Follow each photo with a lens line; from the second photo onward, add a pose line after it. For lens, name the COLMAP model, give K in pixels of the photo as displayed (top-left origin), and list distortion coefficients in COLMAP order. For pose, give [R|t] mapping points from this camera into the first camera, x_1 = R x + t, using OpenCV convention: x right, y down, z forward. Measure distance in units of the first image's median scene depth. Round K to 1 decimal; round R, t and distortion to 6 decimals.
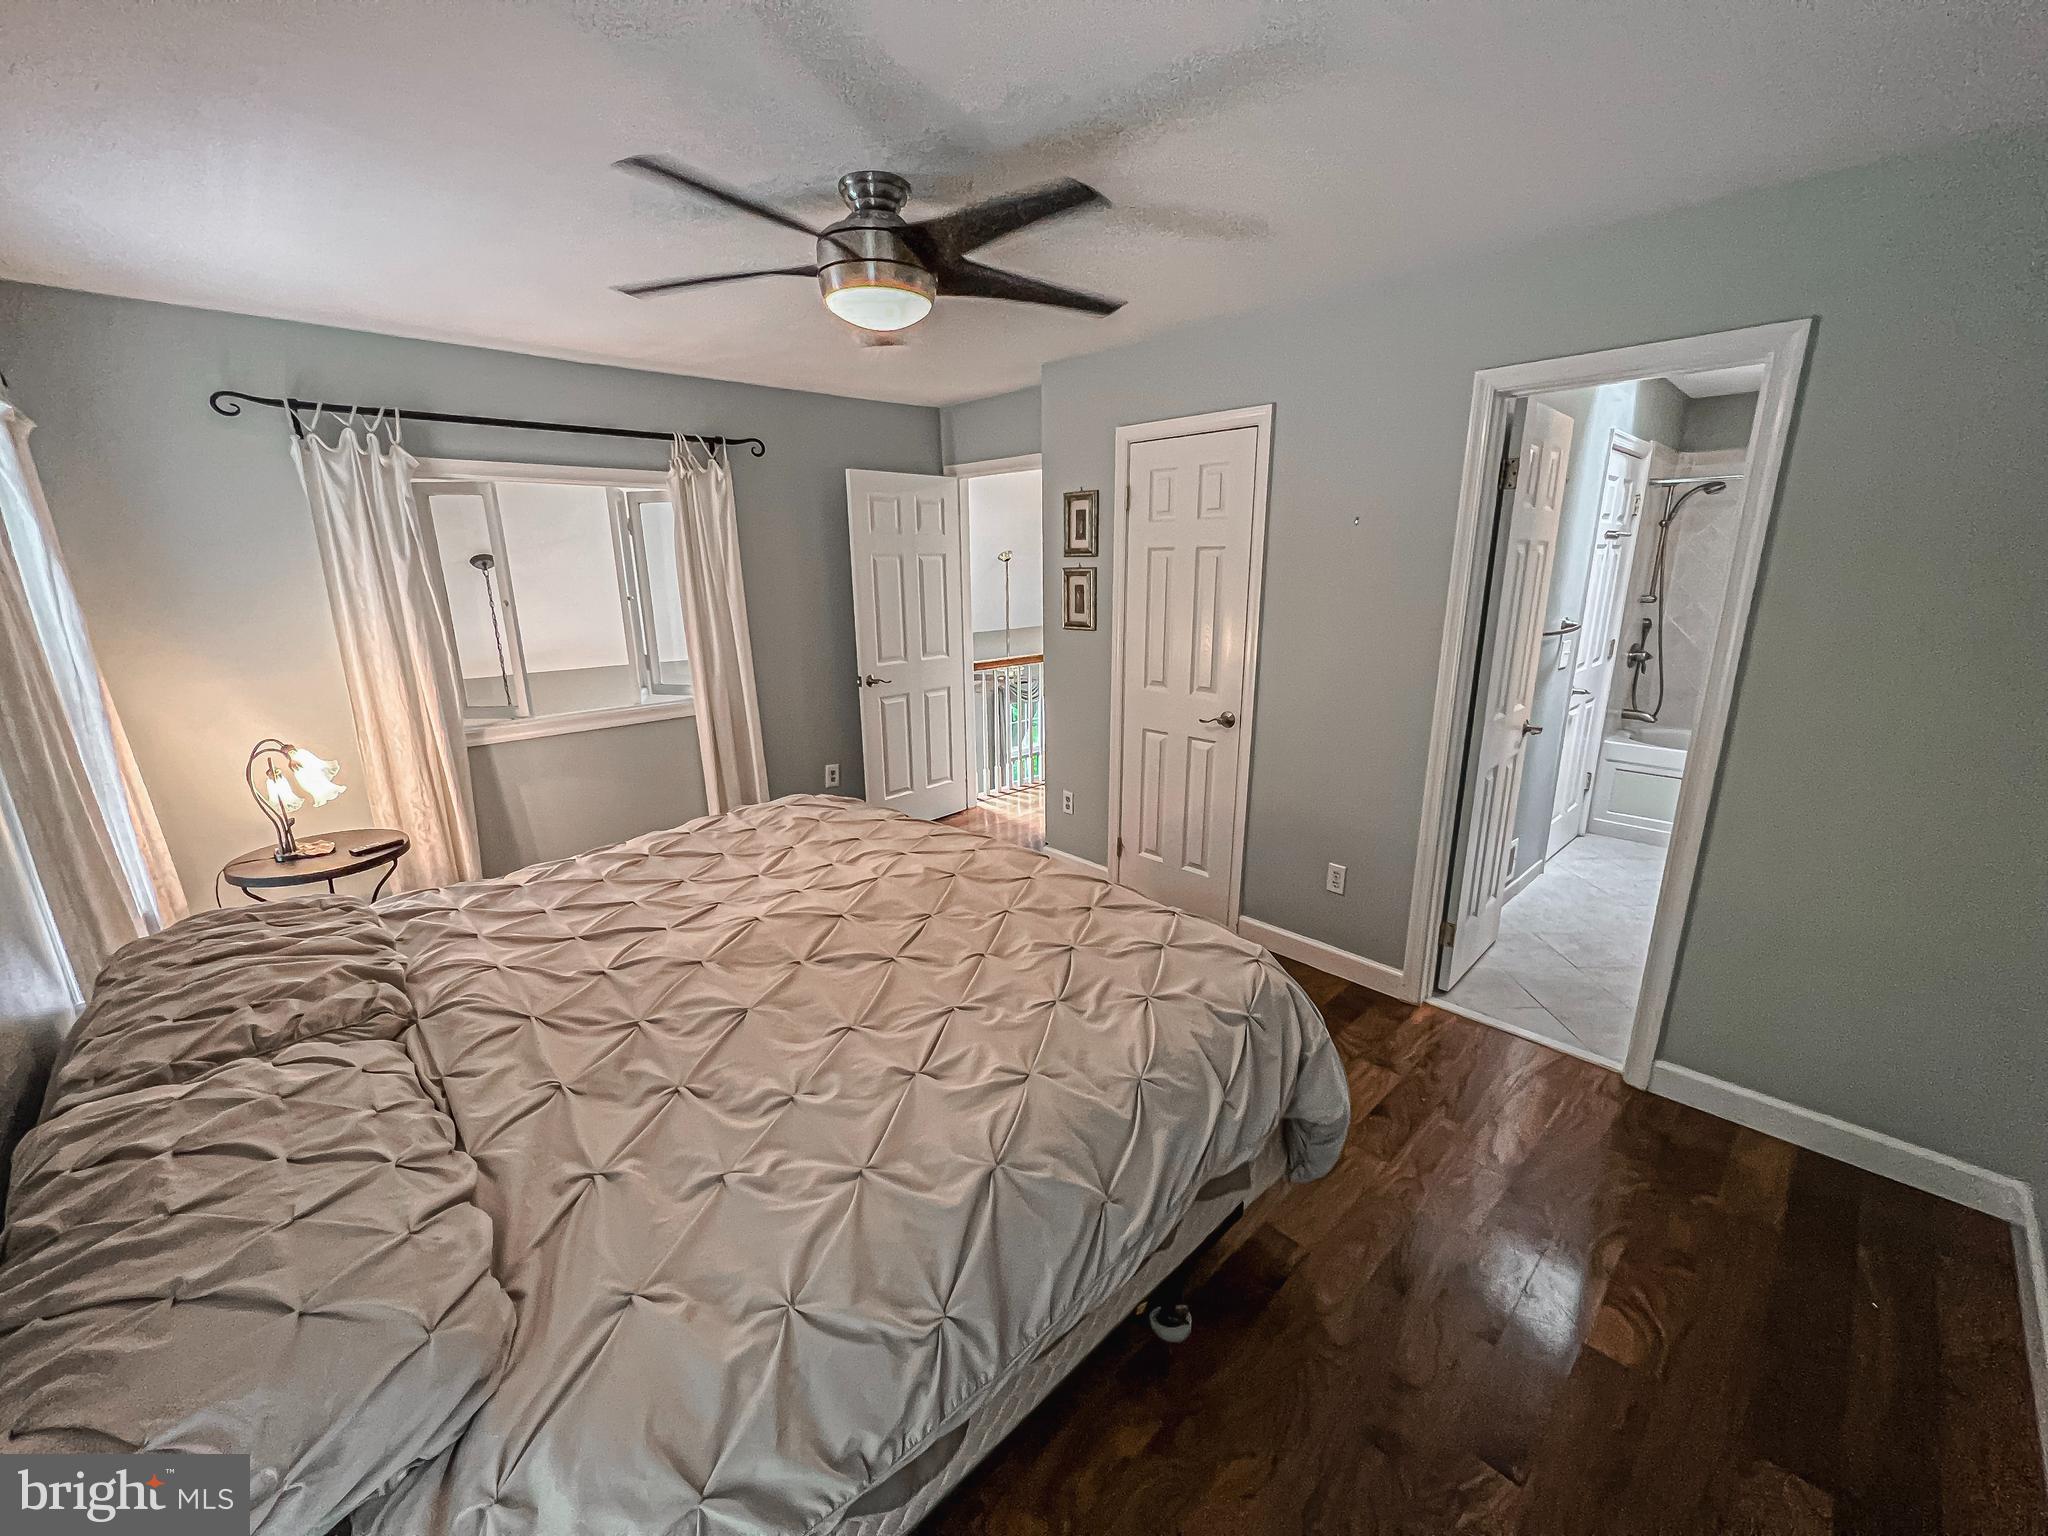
lens RADIAL K [[819.7, 0, 1036.5], [0, 819.7, 770.7], [0, 0, 1]] dist [-0.001267, 0.000255]
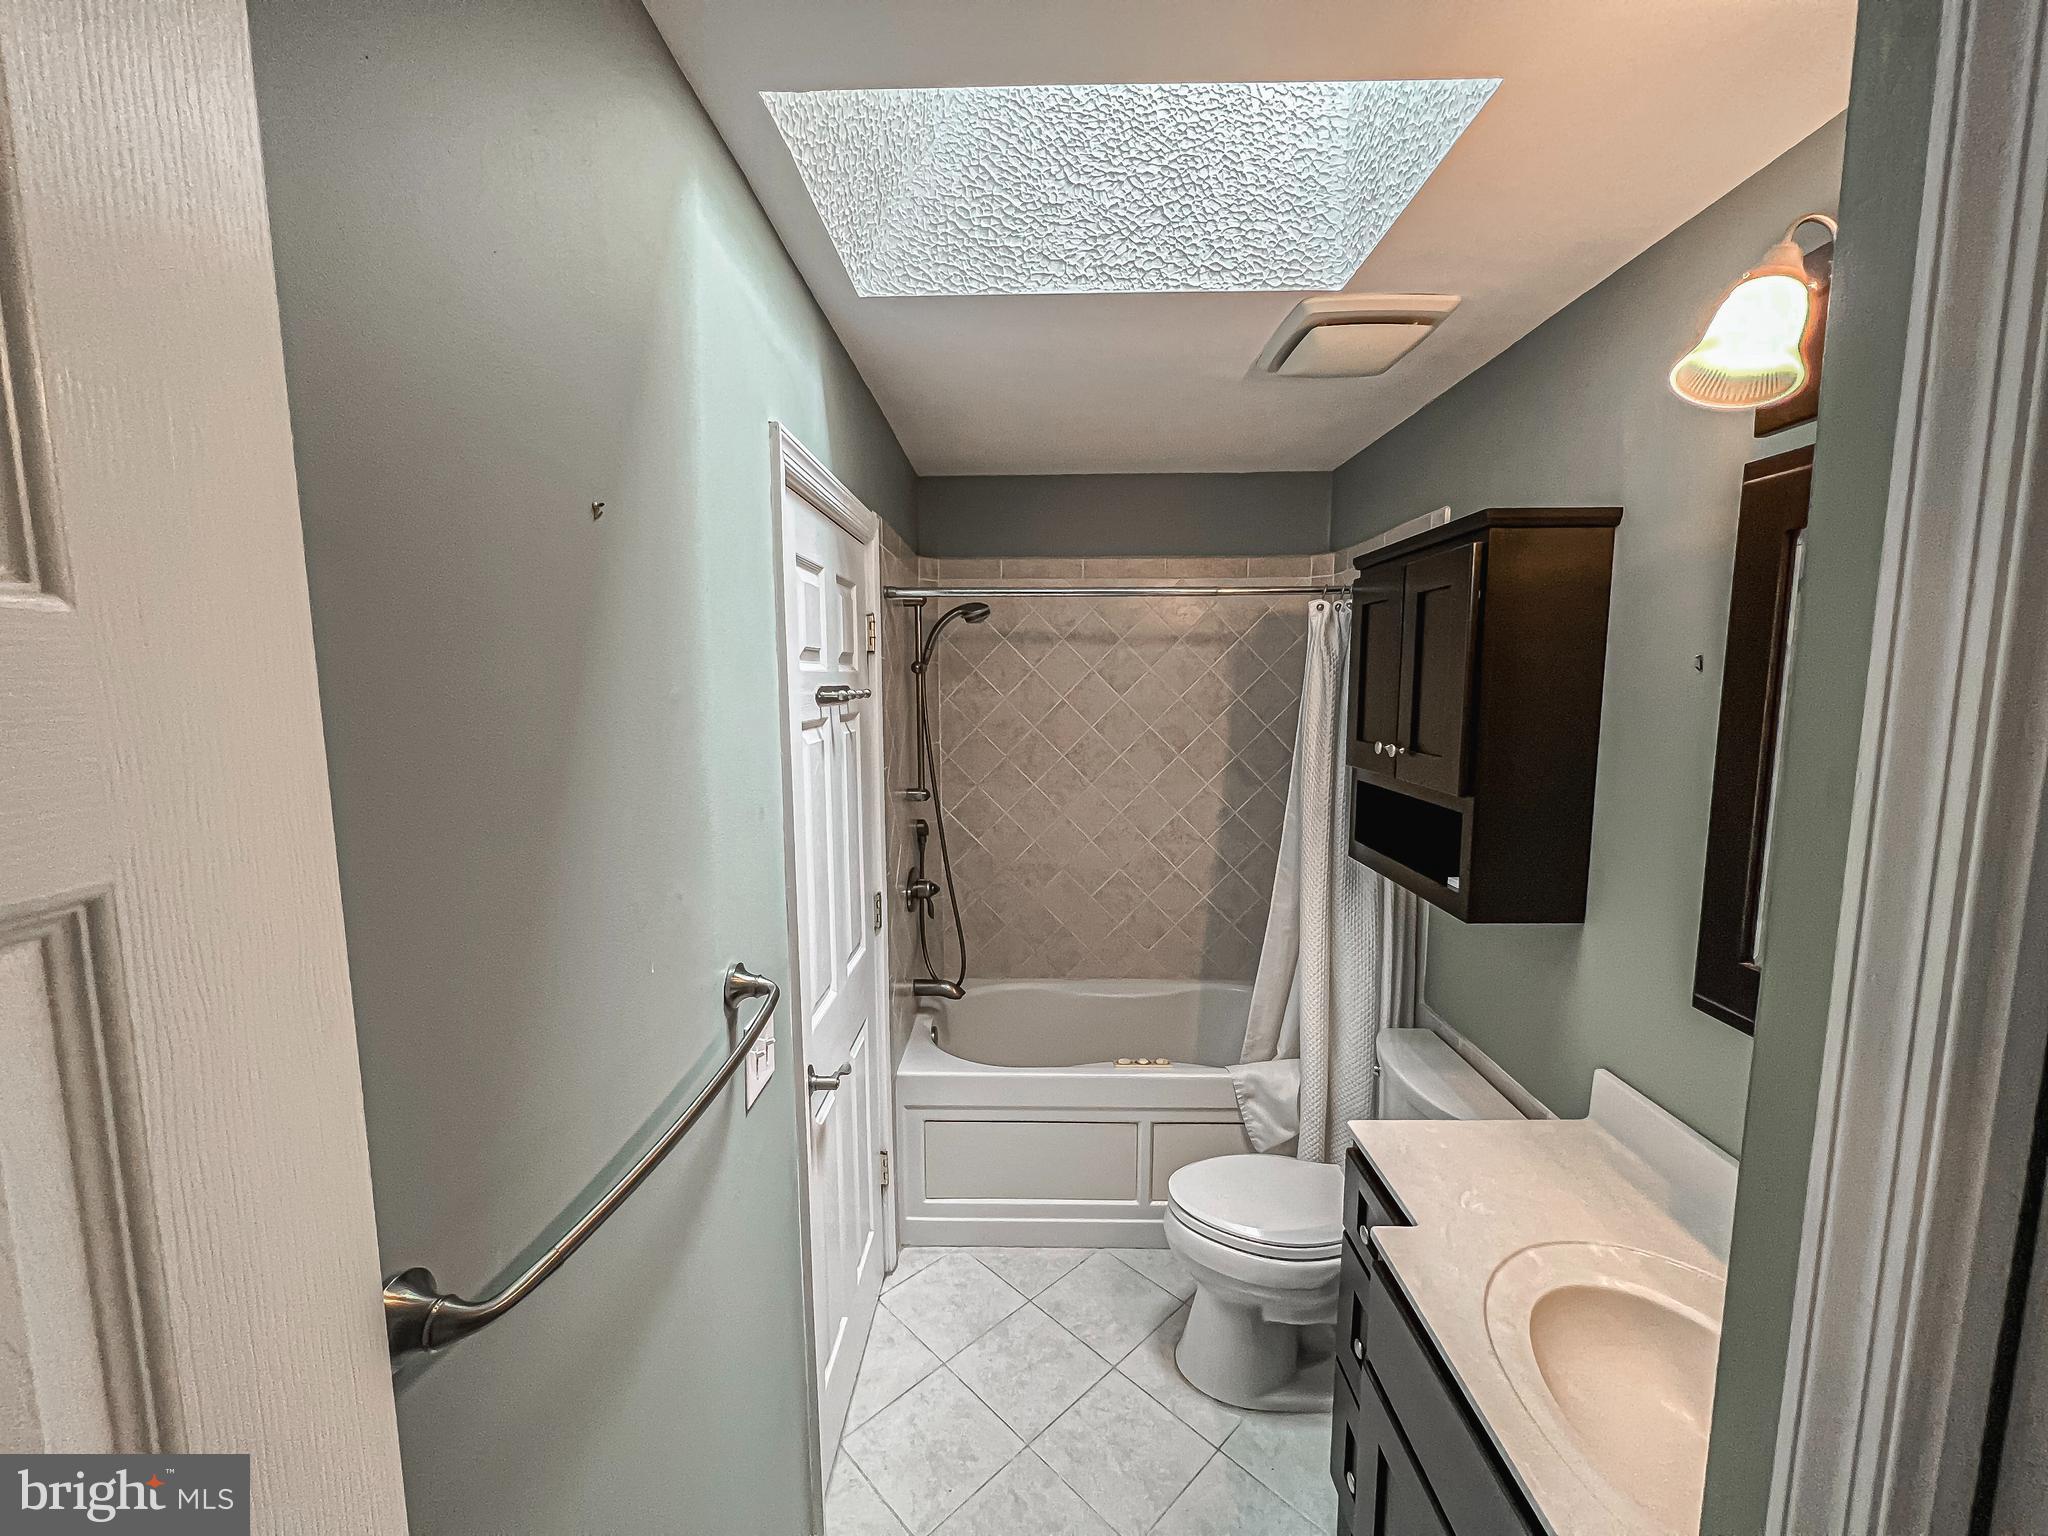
lens RADIAL K [[819.7, 0, 1025.0], [0, 819.7, 769.8], [0, 0, 1]] dist [-0.001267, 0.000255]
pose [[0.712171, -0.074359, 0.698056, 0.412425], [0.180079, 0.980452, -0.079279, -0.172473], [-0.678516, 0.182165, 0.711641, 0.552245]]
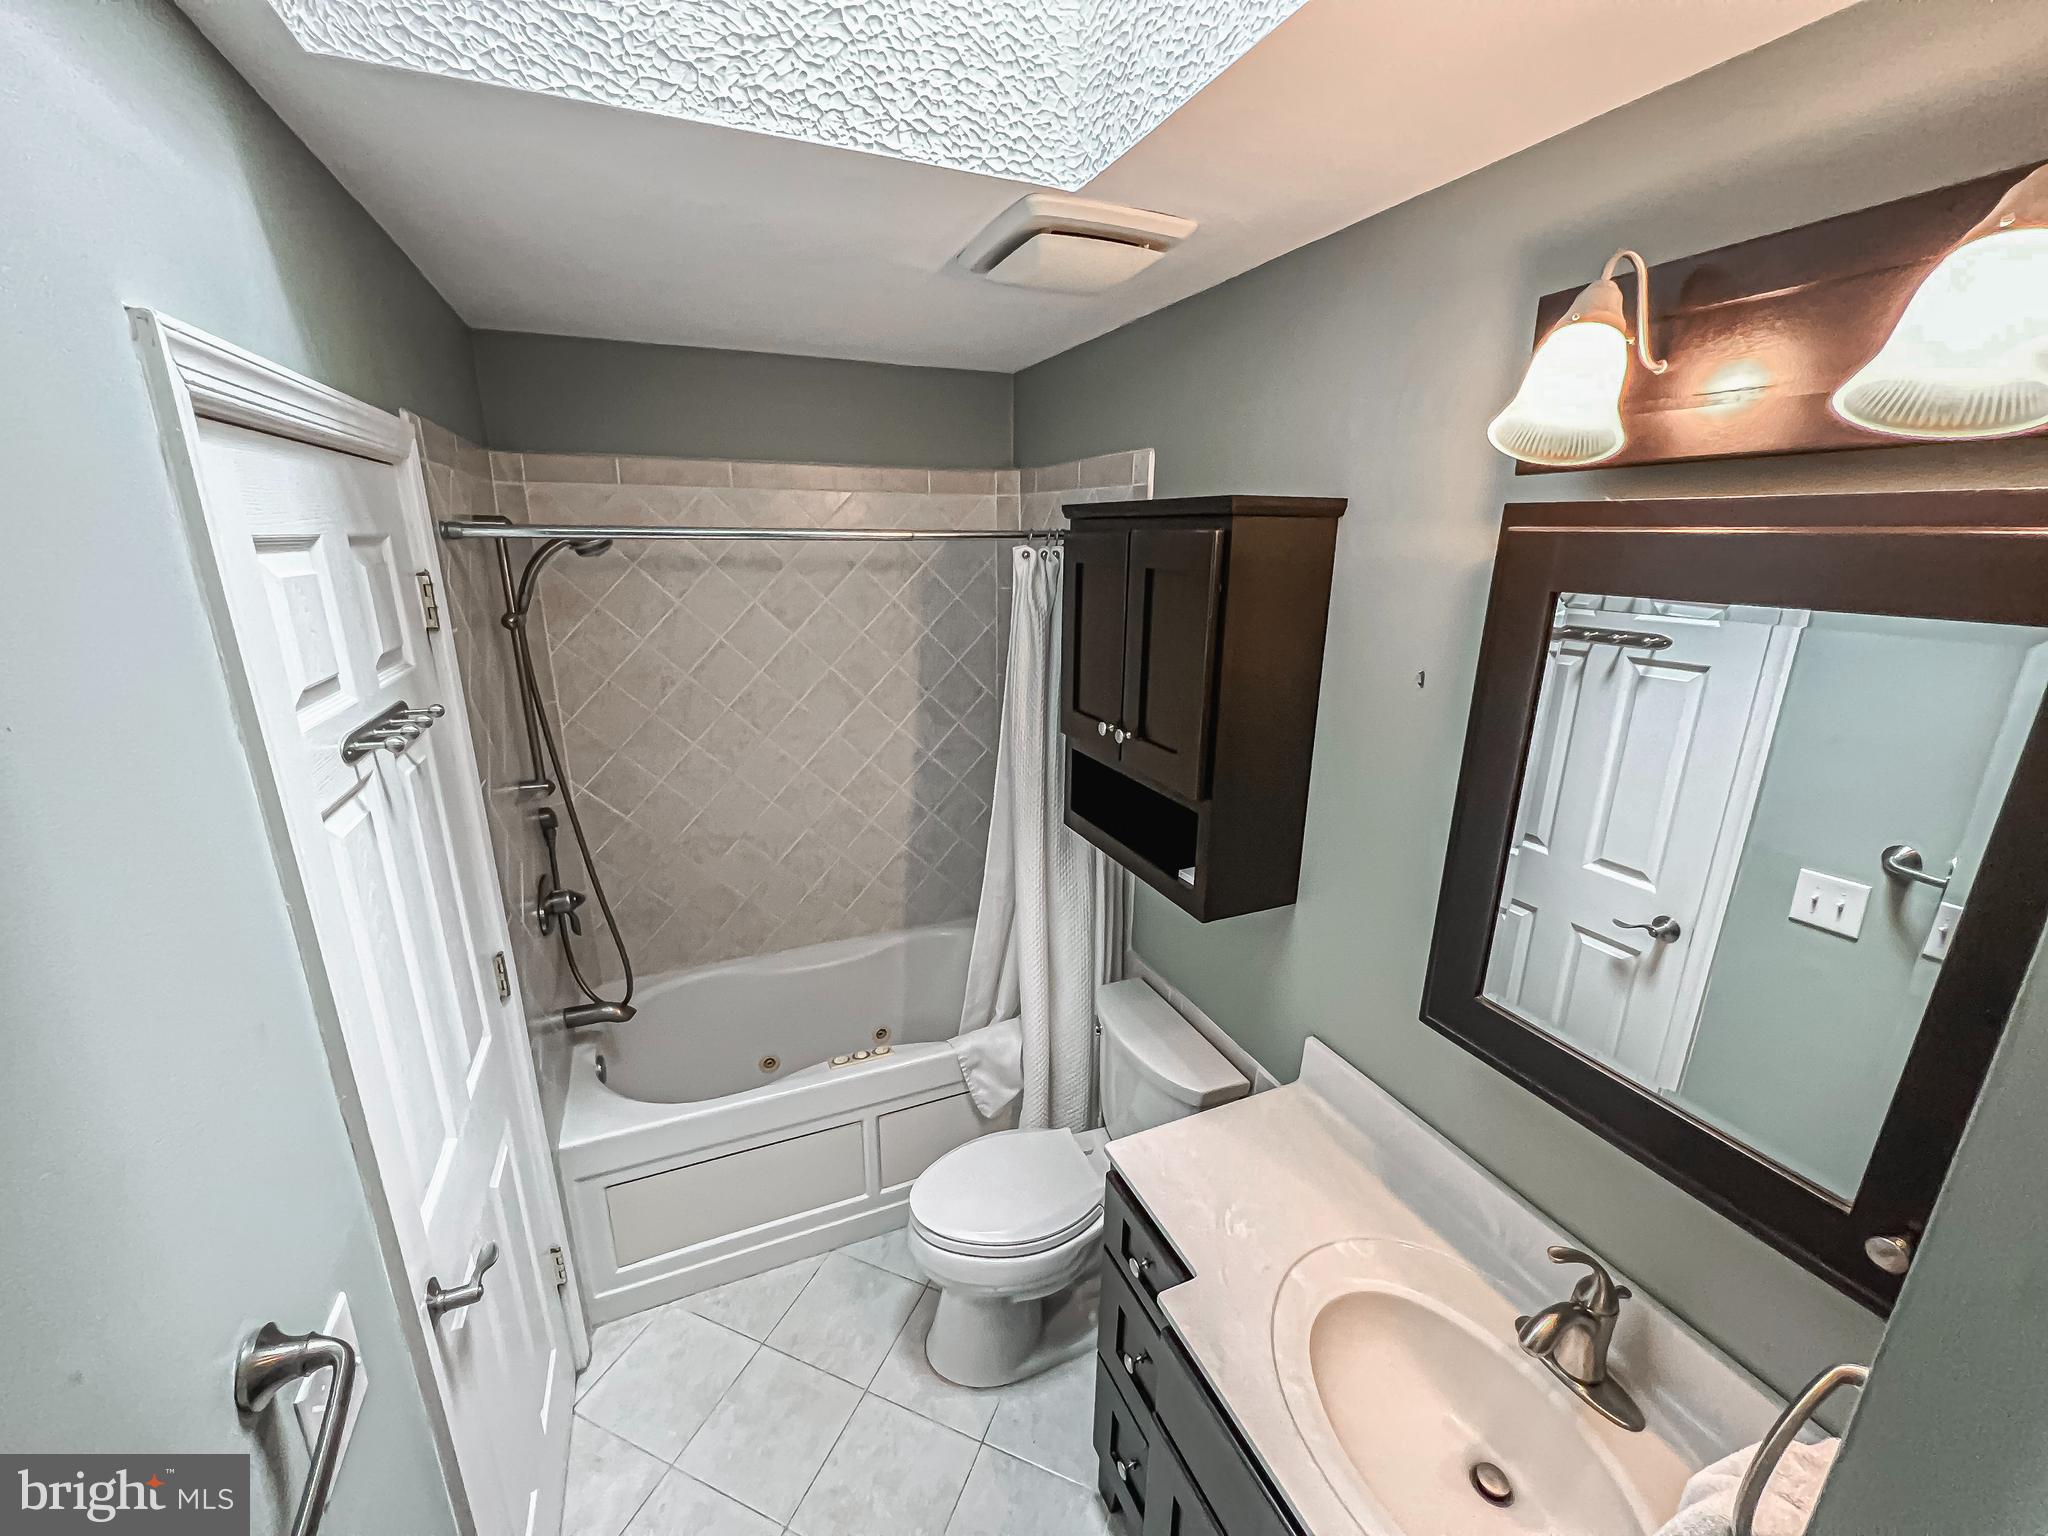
lens RADIAL K [[819.7, 0, 1028.5], [0, 819.7, 773.6], [0, 0, 1]] dist [-0.001267, 0.000255]
pose [[0.358294, -0.253418, 0.898557, 0.464212], [0.231707, 0.956480, 0.177362, -0.241051], [-0.904399, 0.144654, 0.401419, 0.603508]]
